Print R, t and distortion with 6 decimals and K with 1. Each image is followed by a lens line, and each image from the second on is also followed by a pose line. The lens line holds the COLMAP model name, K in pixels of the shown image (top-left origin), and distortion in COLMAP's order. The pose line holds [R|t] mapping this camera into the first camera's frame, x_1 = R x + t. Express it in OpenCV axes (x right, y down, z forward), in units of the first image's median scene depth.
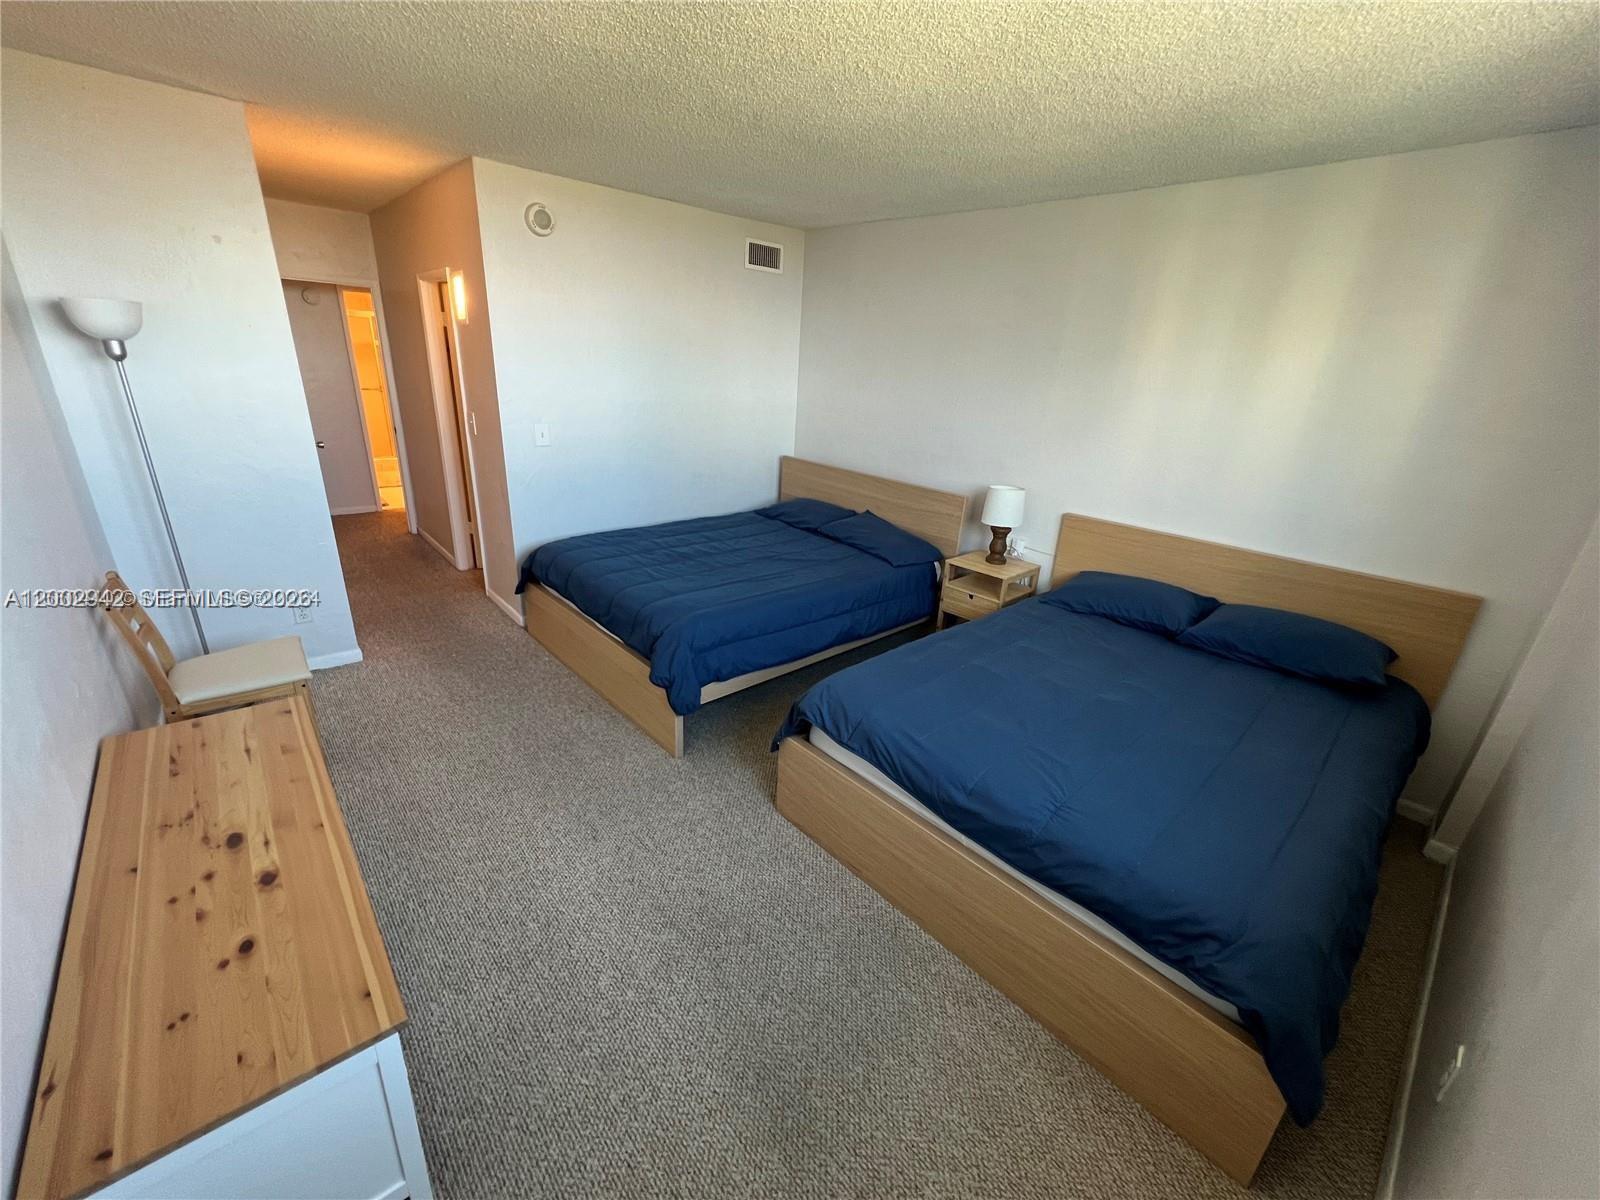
lens RADIAL K [[641.0, 0, 800.0], [0, 641.0, 600.0], [0, 0, 1]] dist [-0.003759, -0.000277]
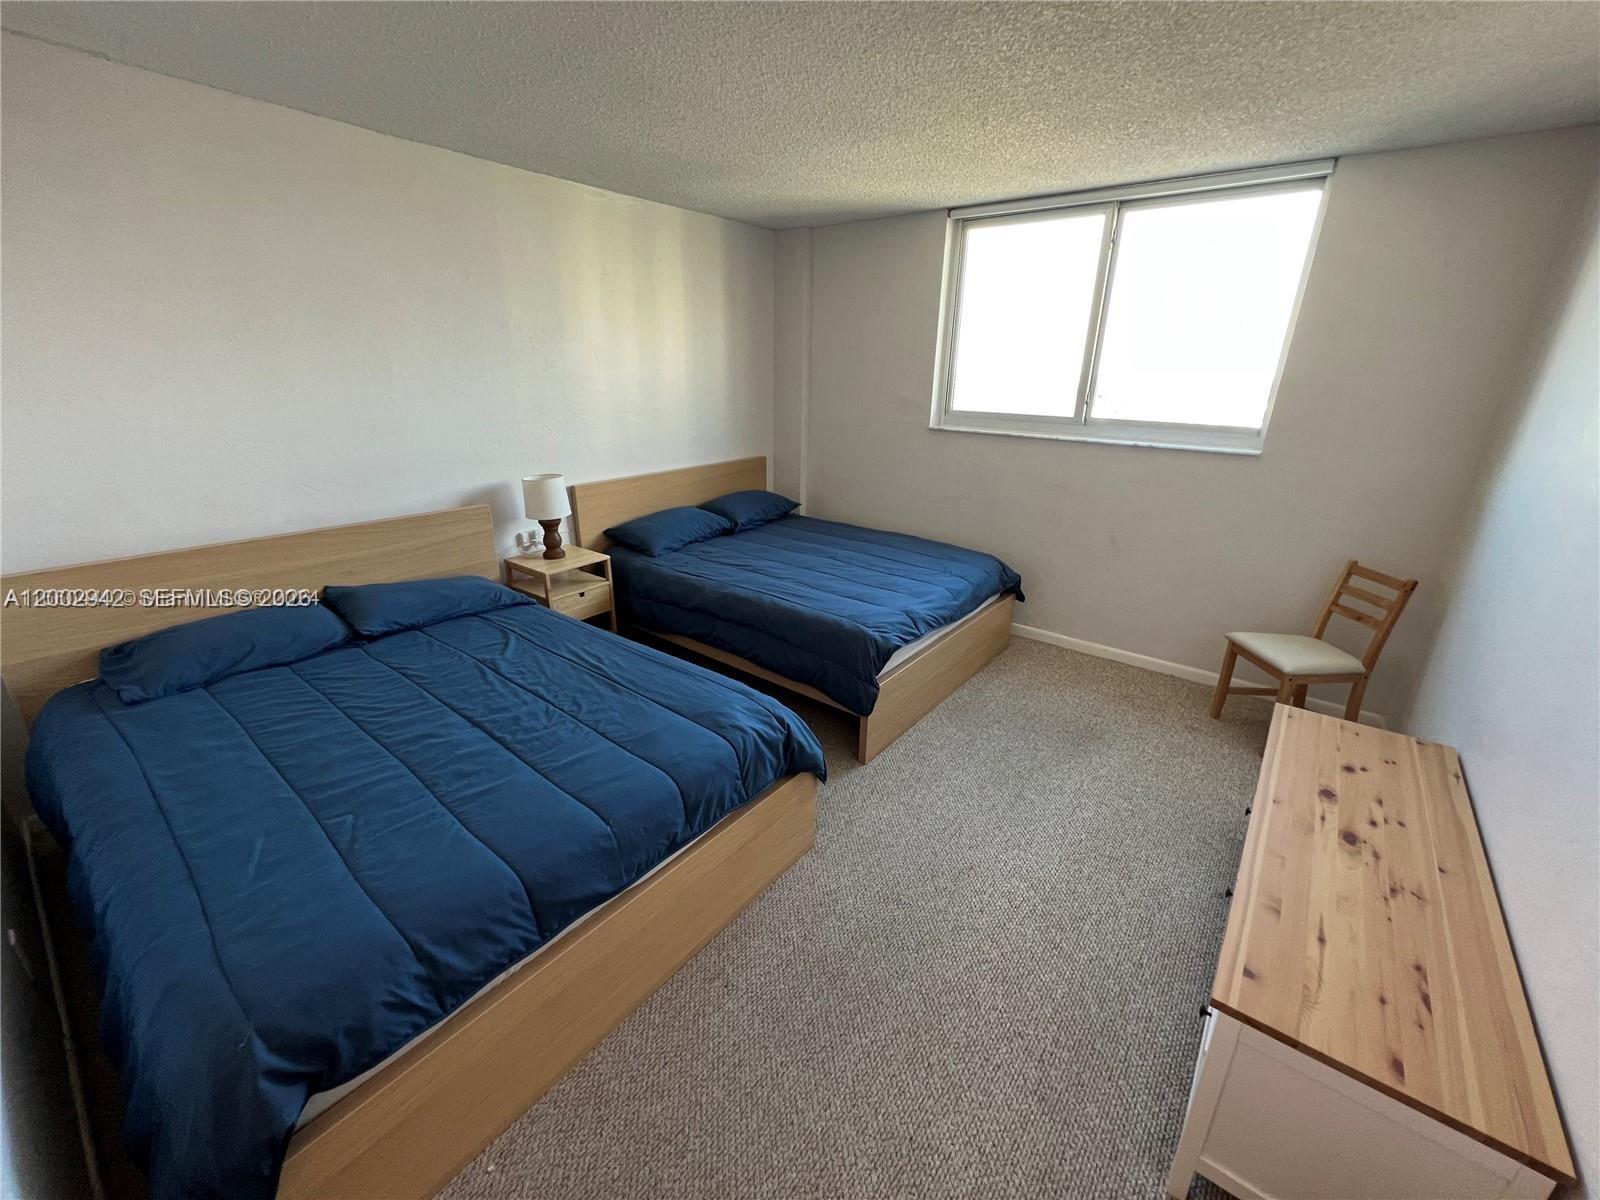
lens RADIAL K [[641.0, 0, 800.0], [0, 641.0, 600.0], [0, 0, 1]] dist [-0.003759, -0.000277]
pose [[-0.164337, -0.394464, 0.904097, -1.531031], [0.321591, 0.845053, 0.427158, -0.712441], [-0.932509, 0.360948, -0.012018, 1.713534]]
